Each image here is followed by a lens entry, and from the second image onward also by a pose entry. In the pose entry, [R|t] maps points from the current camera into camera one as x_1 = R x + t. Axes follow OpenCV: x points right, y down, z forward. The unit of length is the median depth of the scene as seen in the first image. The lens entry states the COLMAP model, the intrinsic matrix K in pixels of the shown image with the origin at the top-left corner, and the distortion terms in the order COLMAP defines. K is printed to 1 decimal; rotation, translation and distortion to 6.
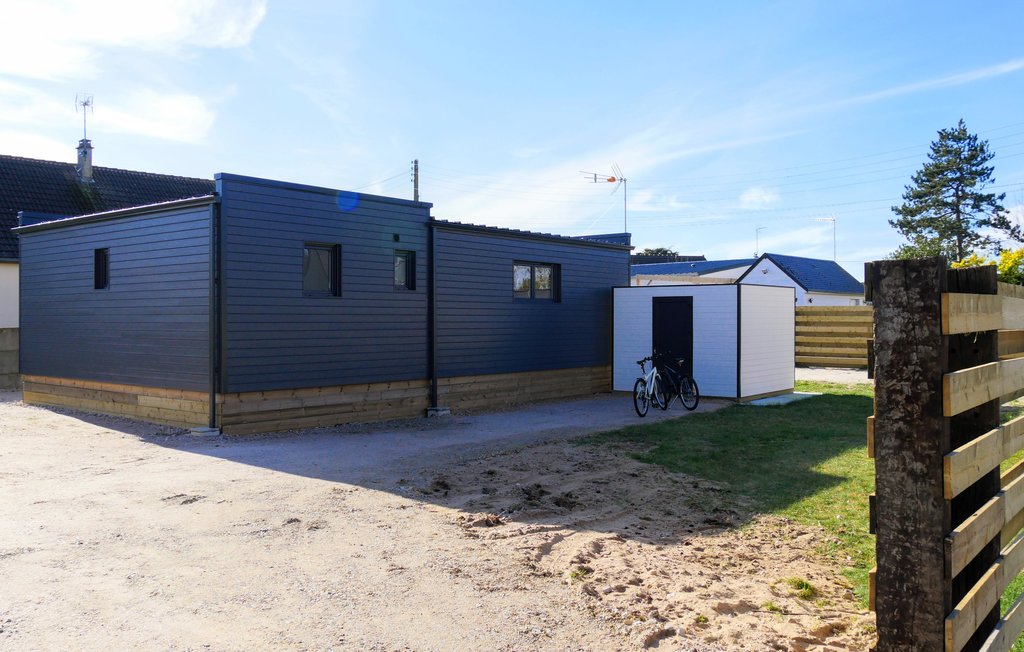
lens RADIAL K [[878.6, 0, 510.4], [0, 878.6, 314.3], [0, 0, 1]] dist [-0.011906, -0.001962]
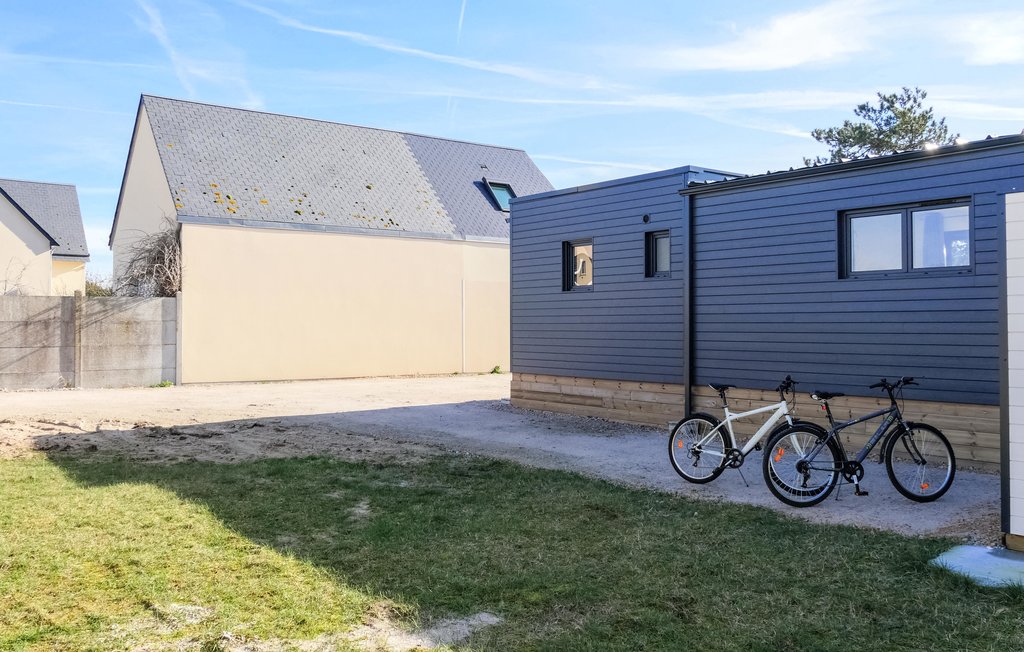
lens RADIAL K [[878.6, 0, 510.4], [0, 878.6, 314.3], [0, 0, 1]] dist [-0.011906, -0.001962]
pose [[-0.238070, -0.000907, -0.971248, 0.765894], [0.016770, 0.999847, -0.005044, 0.010743], [0.971103, -0.017489, -0.238018, 1.090236]]
